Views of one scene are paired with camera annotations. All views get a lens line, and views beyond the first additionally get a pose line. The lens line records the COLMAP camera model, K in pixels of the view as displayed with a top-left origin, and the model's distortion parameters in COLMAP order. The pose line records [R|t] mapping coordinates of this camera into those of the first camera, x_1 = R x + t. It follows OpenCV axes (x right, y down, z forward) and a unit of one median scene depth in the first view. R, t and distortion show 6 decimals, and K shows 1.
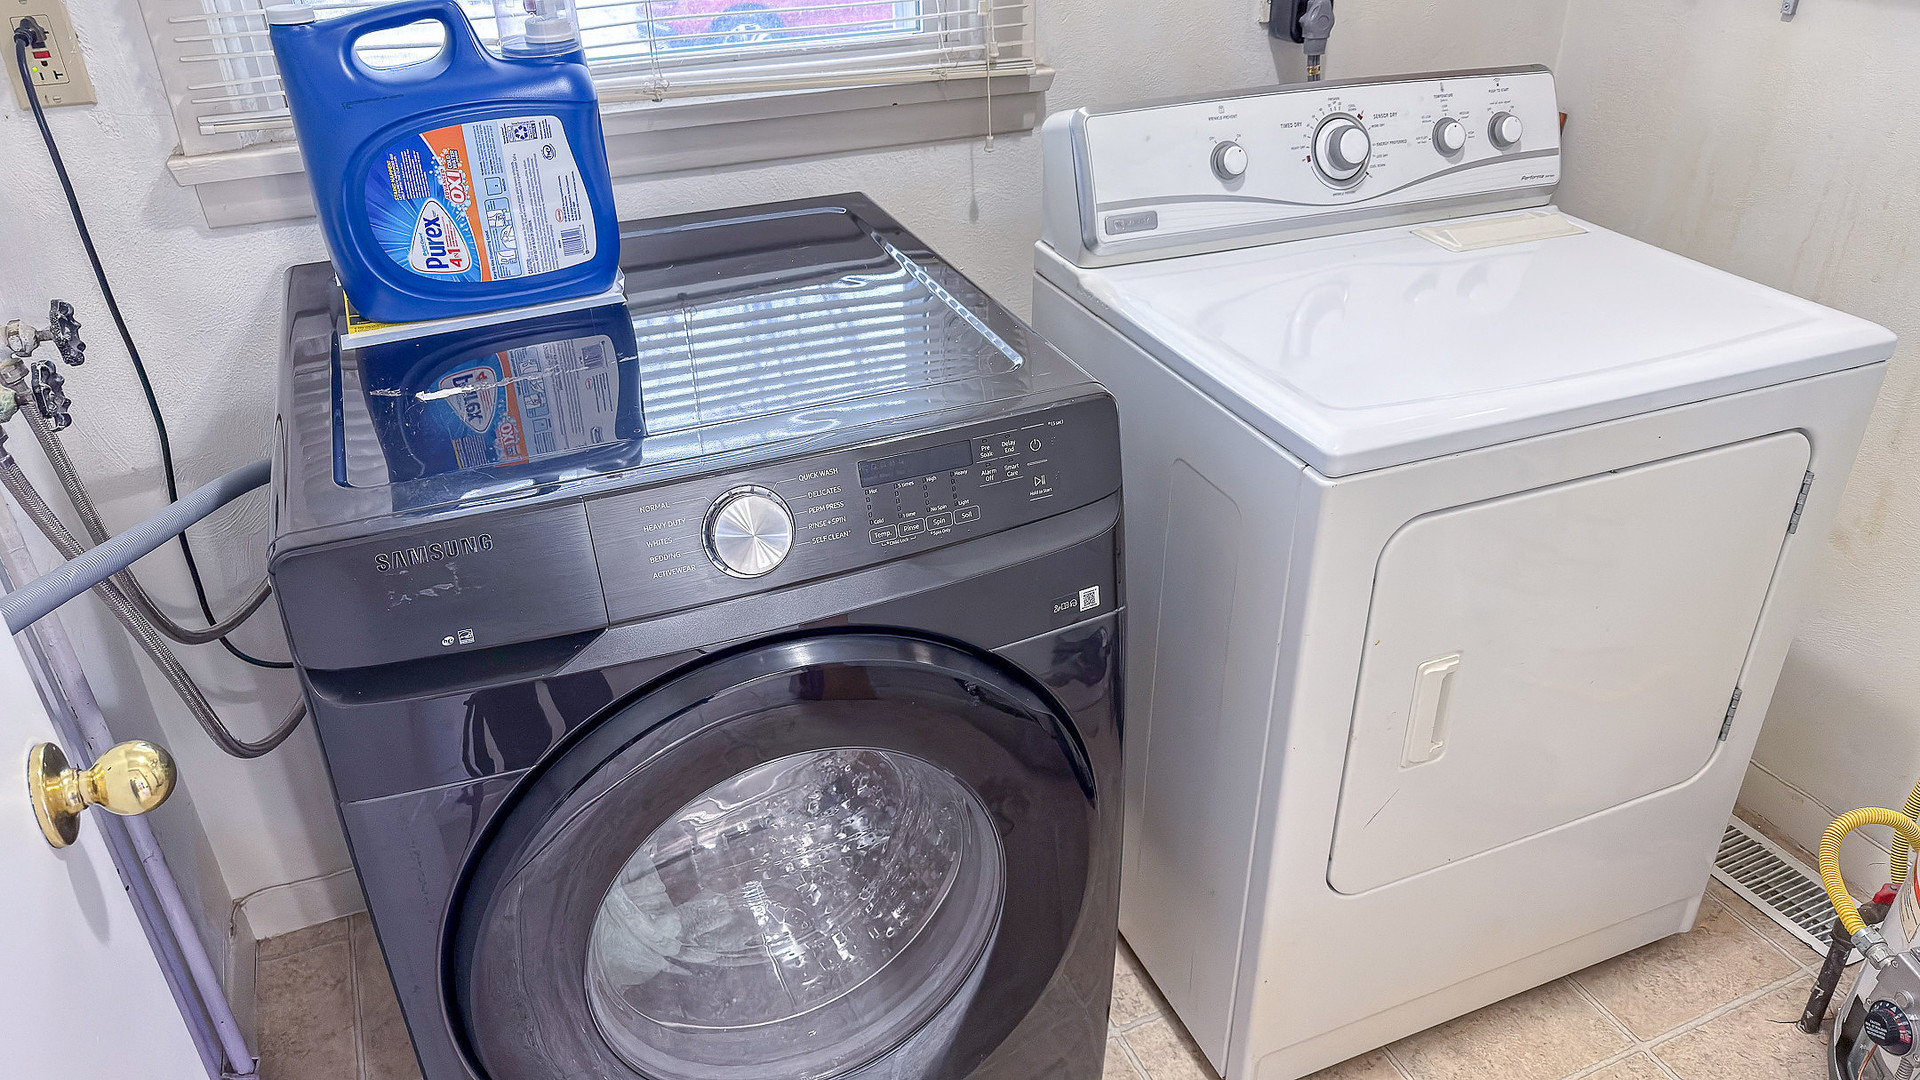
lens RADIAL K [[1367.9, 0, 963.9], [0, 1367.9, 553.3], [0, 0, 1]] dist [0.004130, -0.020202]
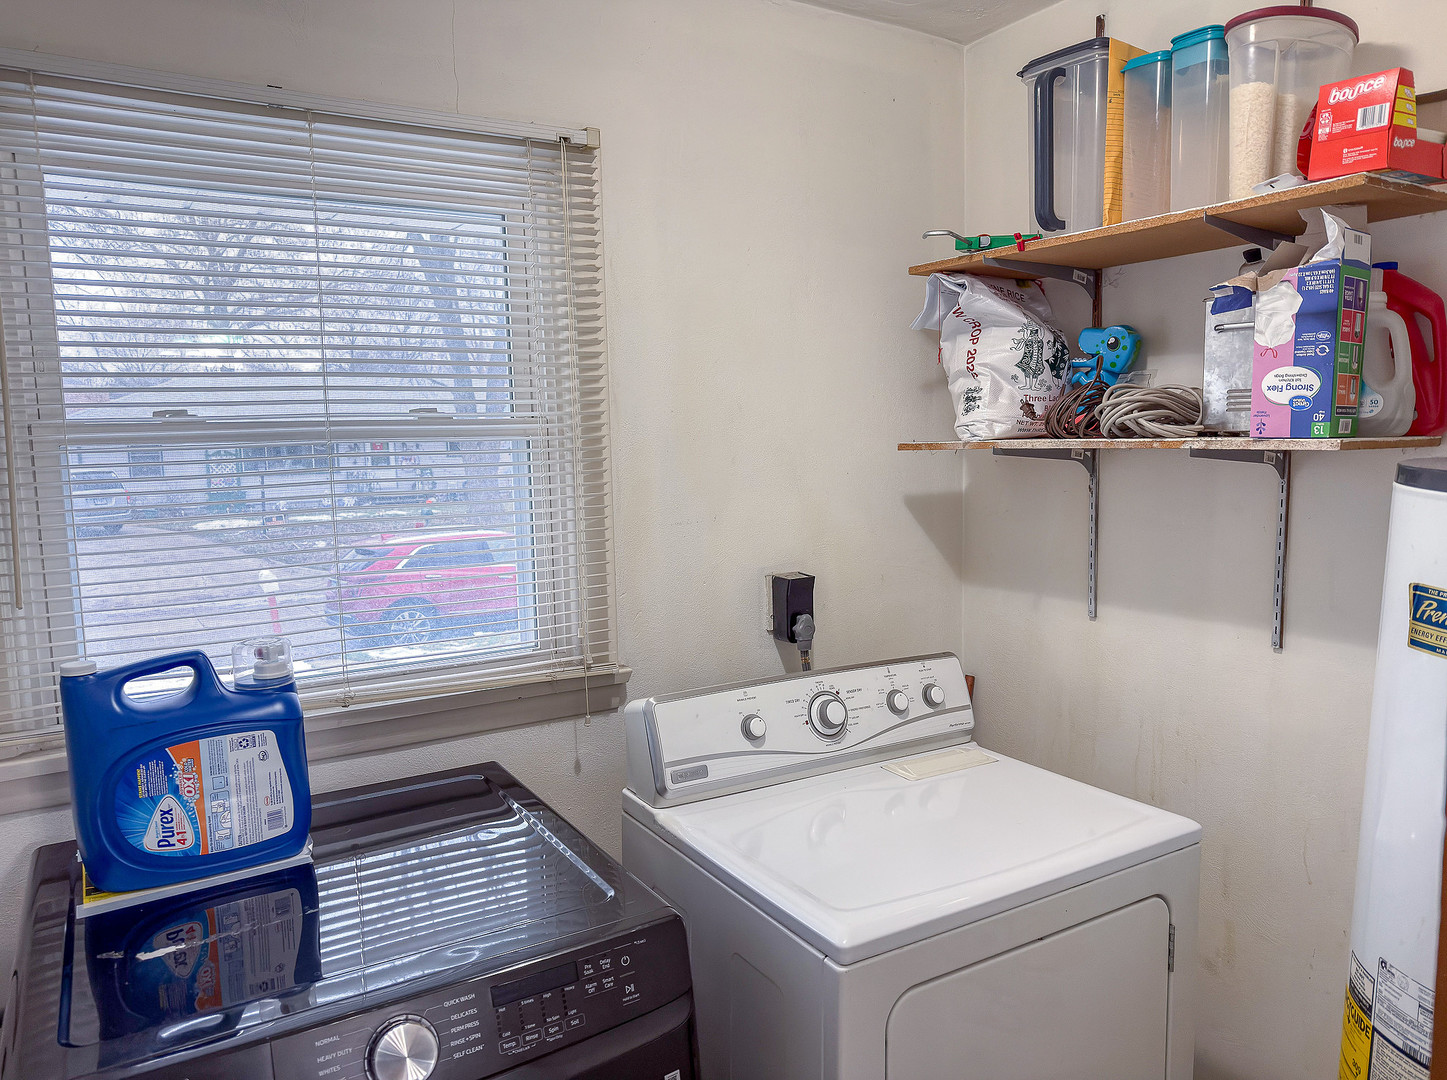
lens RADIAL K [[1031.8, 0, 730.7], [0, 1031.8, 546.4], [0, 0, 1]] dist [-0.008566, 0.006754]
pose [[0.987885, -0.020522, 0.153824, 0.005722], [0.081249, 0.912905, -0.400003, -0.030833], [-0.132218, 0.407655, 0.903513, -0.081134]]
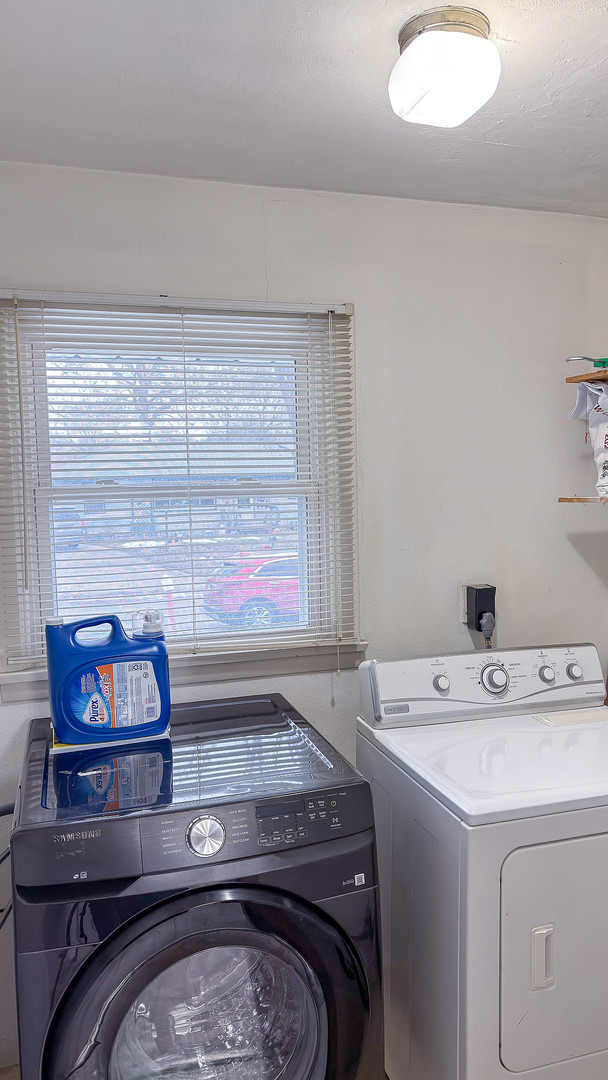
lens RADIAL K [[769.4, 0, 301.0], [0, 769.4, 543.2], [0, 0, 1]] dist [0.004130, -0.020202]
pose [[0.995262, 0.001741, -0.097213, 0.103345], [-0.043724, 0.901049, -0.431507, 0.073666], [0.086842, 0.433713, 0.896856, -0.303285]]
